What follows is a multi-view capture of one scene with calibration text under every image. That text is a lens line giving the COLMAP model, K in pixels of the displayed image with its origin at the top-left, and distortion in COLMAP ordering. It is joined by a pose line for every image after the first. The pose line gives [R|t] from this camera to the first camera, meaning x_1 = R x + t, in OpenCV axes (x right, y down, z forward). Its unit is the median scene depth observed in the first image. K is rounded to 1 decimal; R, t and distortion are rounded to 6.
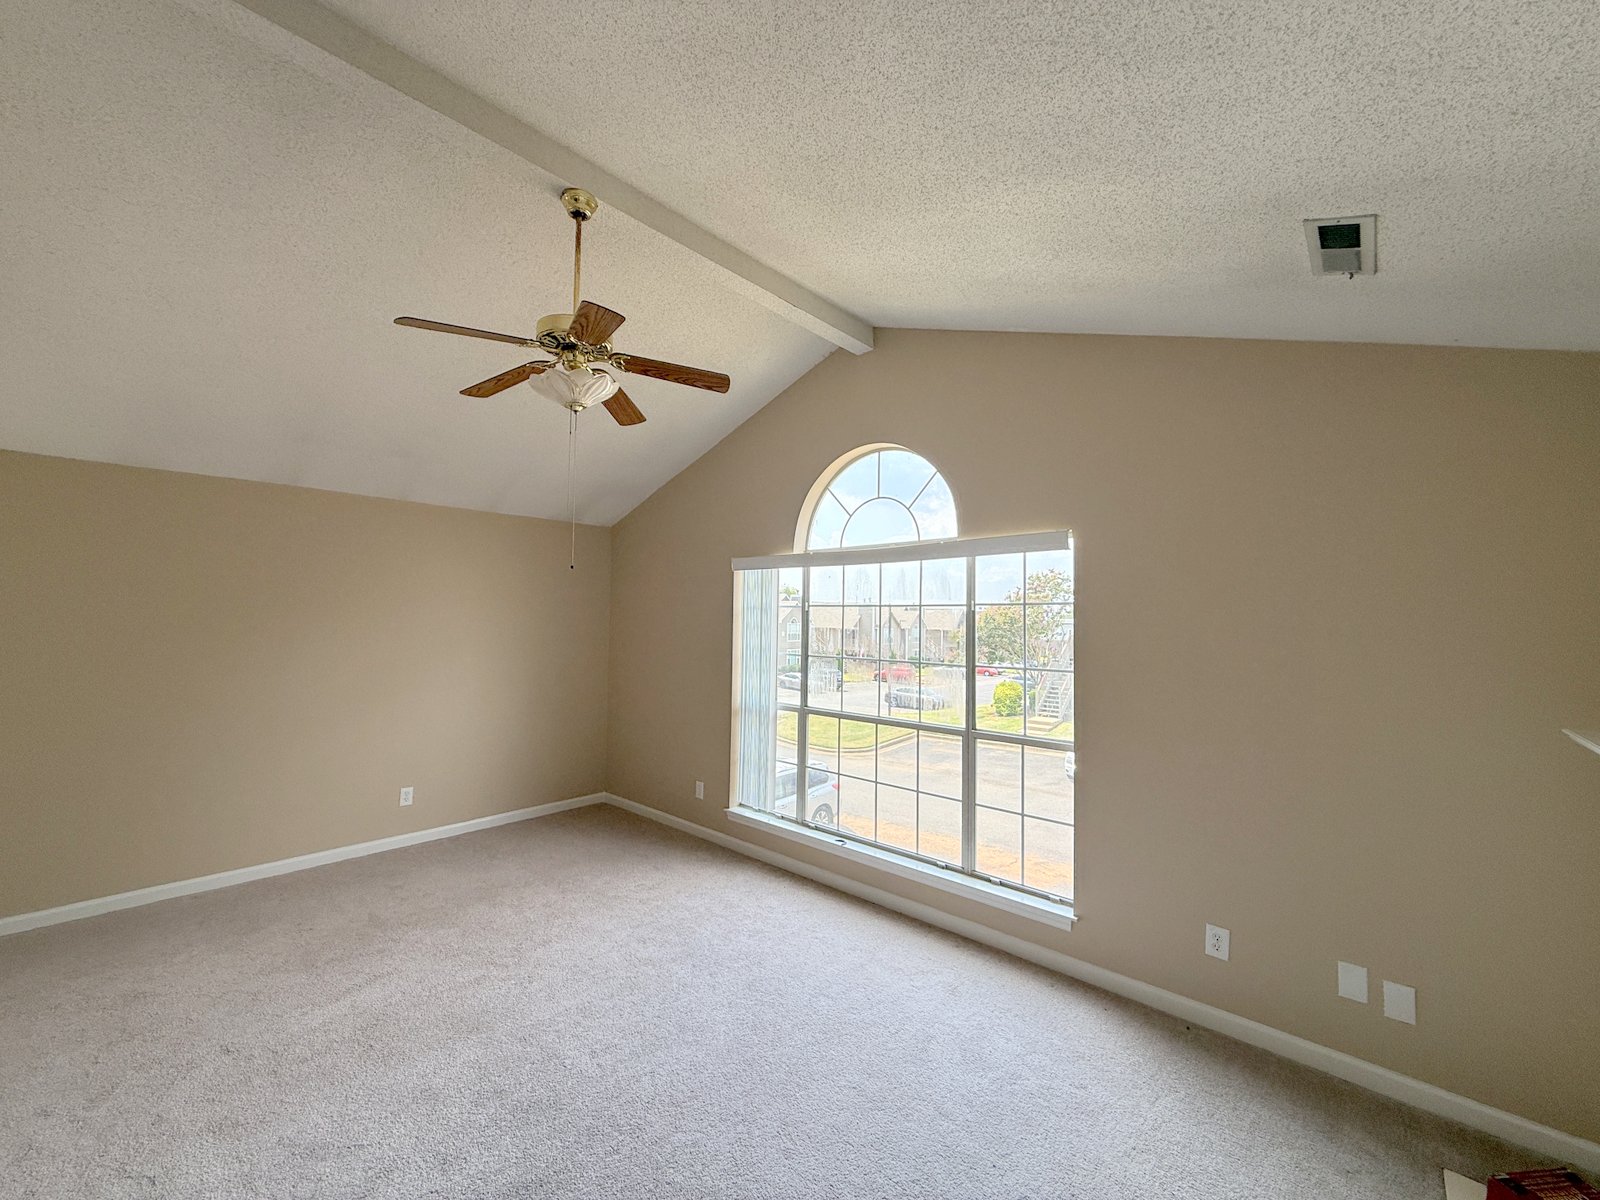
lens RADIAL K [[633.9, 0, 800.0], [0, 633.9, 600.0], [0, 0, 1]] dist [0.001197, -0.000272]
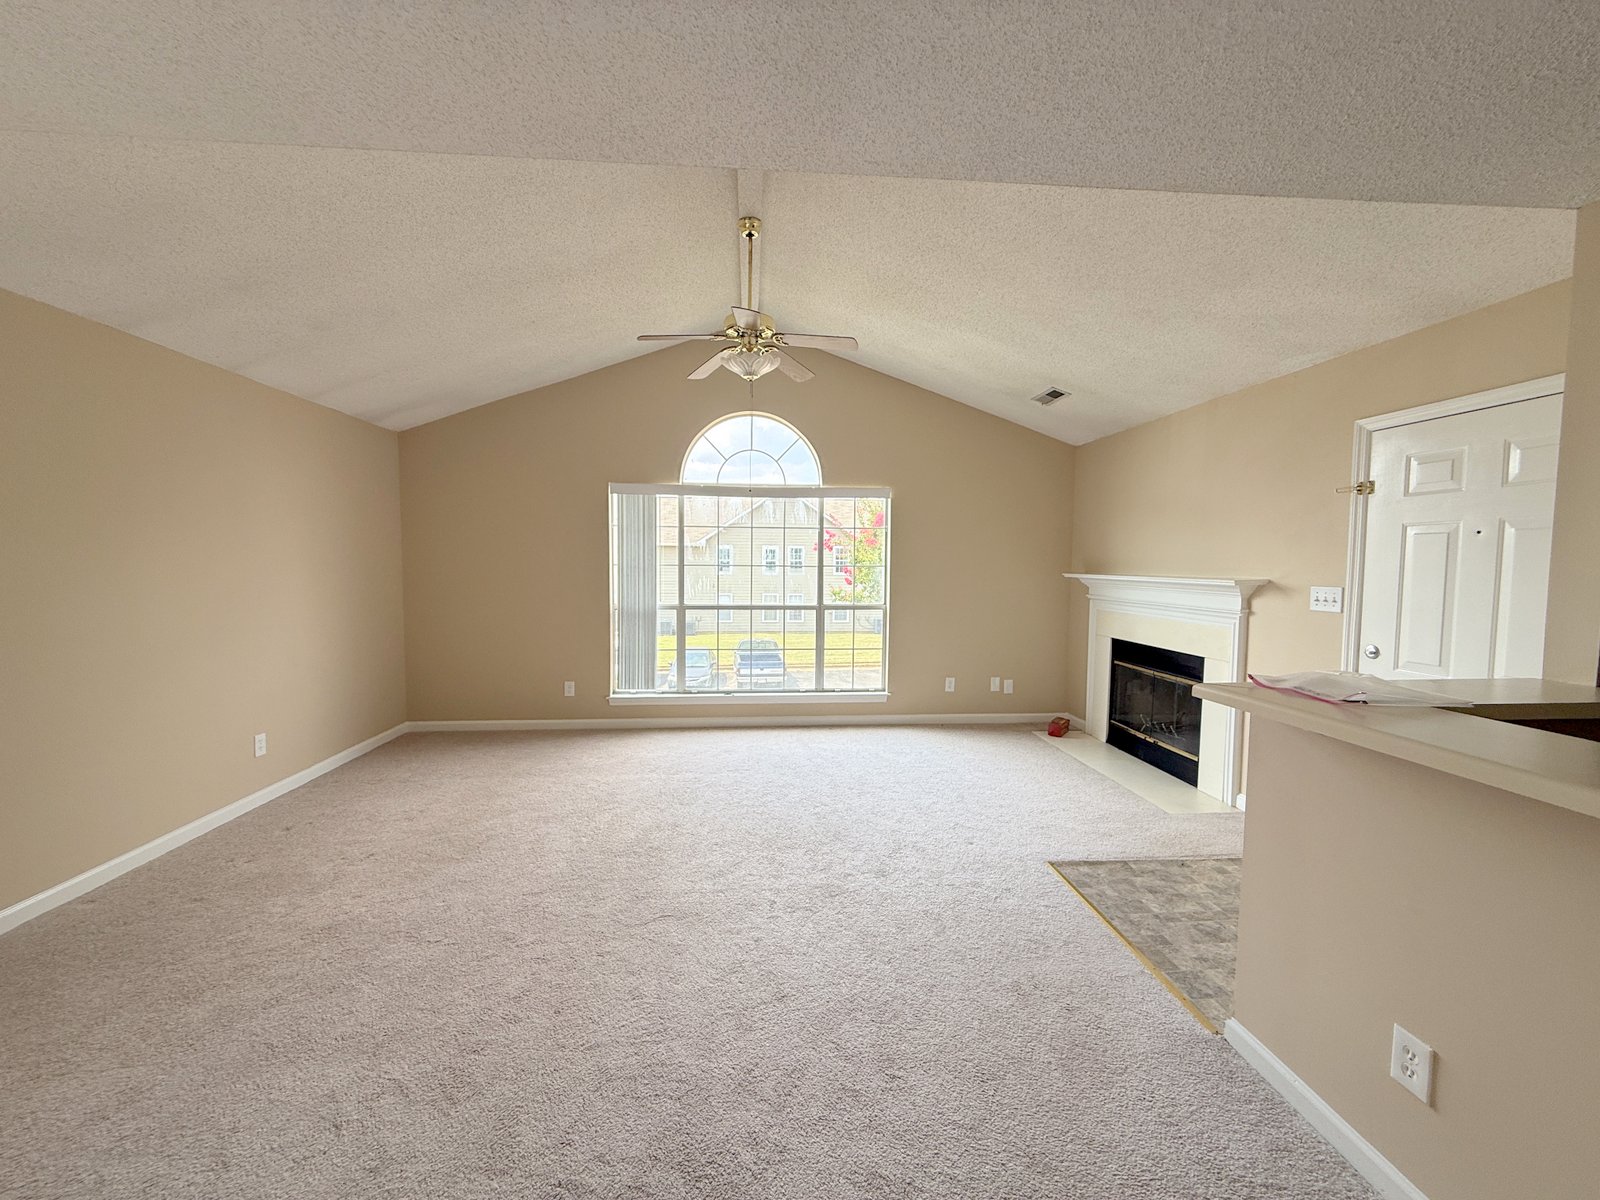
lens RADIAL K [[633.9, 0, 800.0], [0, 633.9, 600.0], [0, 0, 1]] dist [0.001197, -0.000272]
pose [[0.679793, -0.050725, 0.731648, -0.825847], [-0.022710, 0.995671, 0.090130, 0.039635], [-0.733053, -0.077885, 0.675698, -0.050077]]
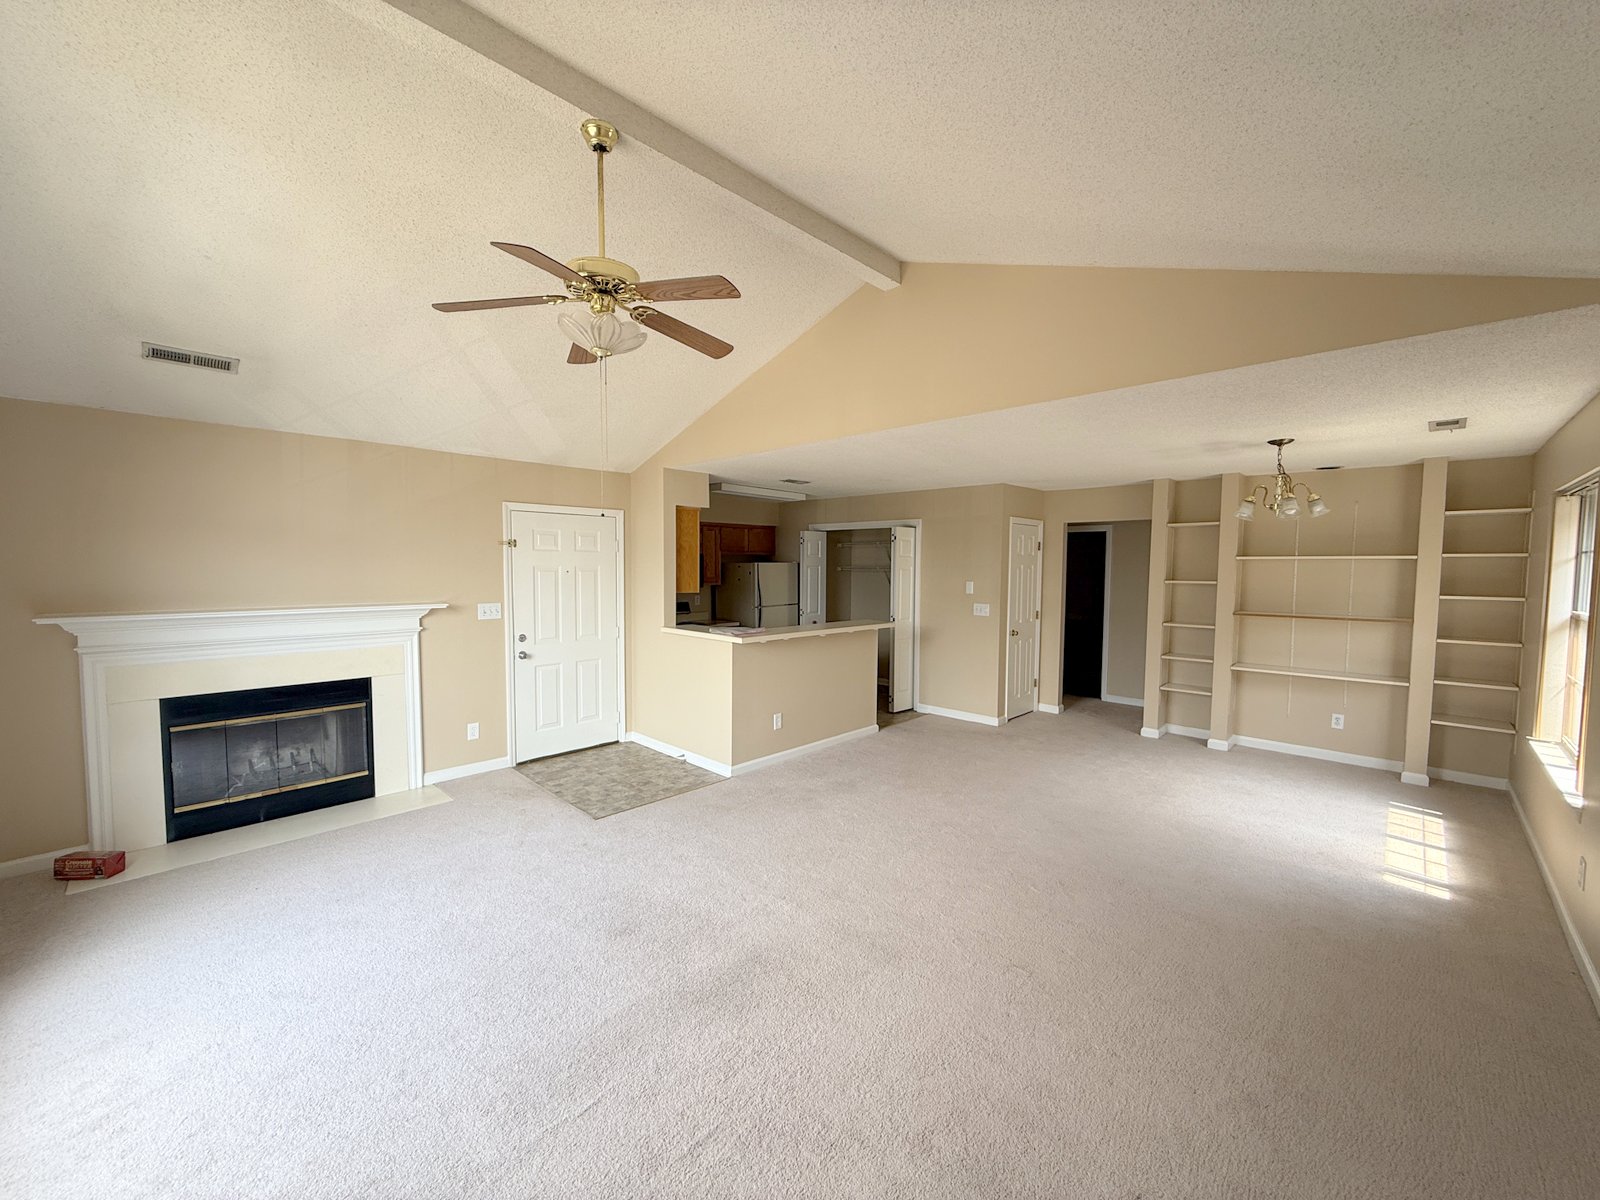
lens RADIAL K [[633.9, 0, 800.0], [0, 633.9, 600.0], [0, 0, 1]] dist [0.001197, -0.000272]
pose [[-0.999615, -0.019199, 0.020010, -0.420224], [-0.018690, 0.999505, 0.025293, 0.030881], [-0.020486, 0.024909, -0.999480, 1.239031]]
